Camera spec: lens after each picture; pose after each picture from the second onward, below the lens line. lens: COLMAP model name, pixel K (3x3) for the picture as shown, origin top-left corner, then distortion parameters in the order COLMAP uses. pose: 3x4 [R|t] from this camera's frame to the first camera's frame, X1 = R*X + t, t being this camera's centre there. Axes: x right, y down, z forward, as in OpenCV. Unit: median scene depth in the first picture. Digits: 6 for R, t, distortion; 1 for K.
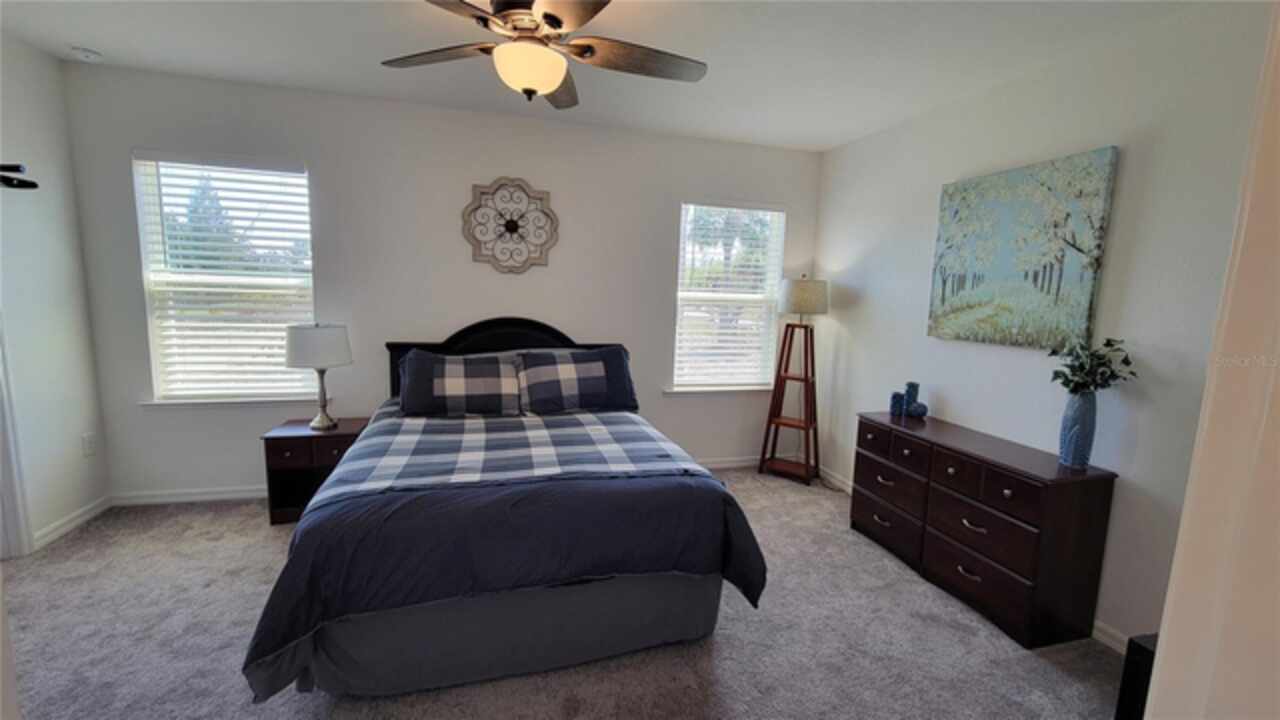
lens RADIAL K [[519.3, 0, 644.2], [0, 519.3, 364.7], [0, 0, 1]] dist [-0.007226, 0.001217]
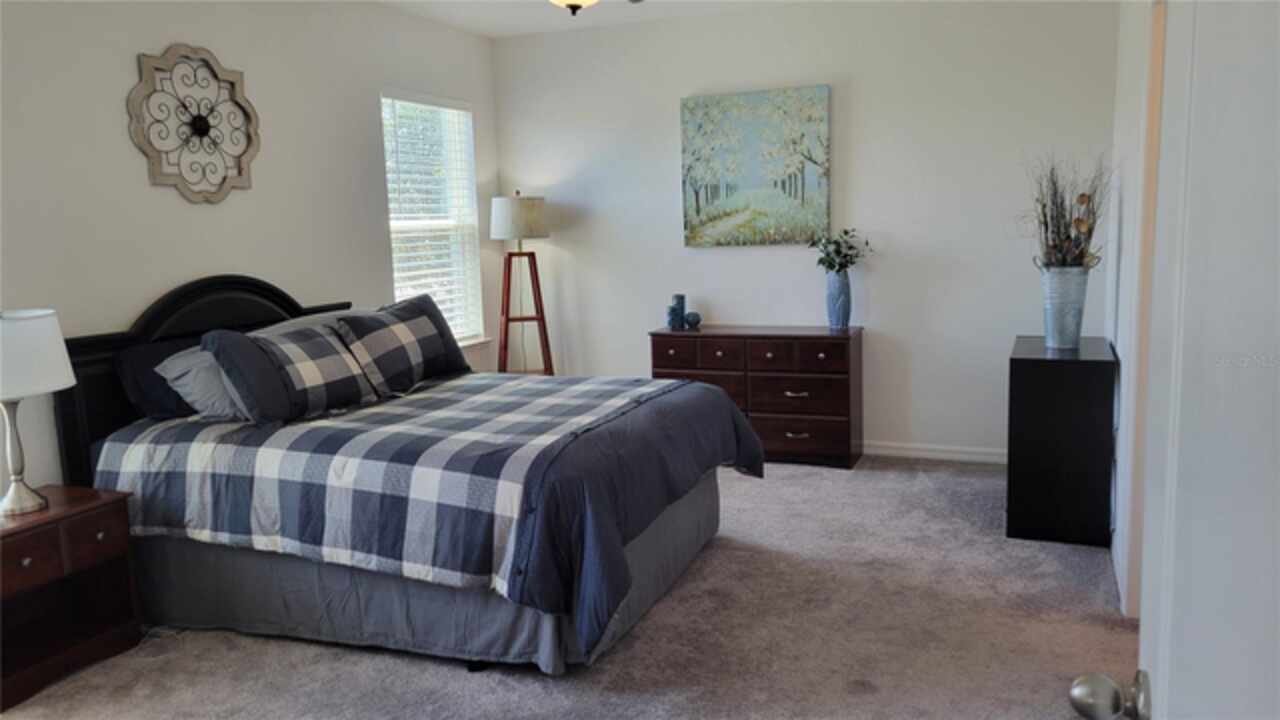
lens RADIAL K [[926.7, 0, 635.3], [0, 926.7, 357.7], [0, 0, 1]] dist [0.042141, -0.000745]
pose [[0.633571, -0.169397, 0.754912, -0.982459], [0.163659, 0.983000, 0.083225, -0.009031], [-0.756177, 0.070819, 0.650524, -0.100144]]
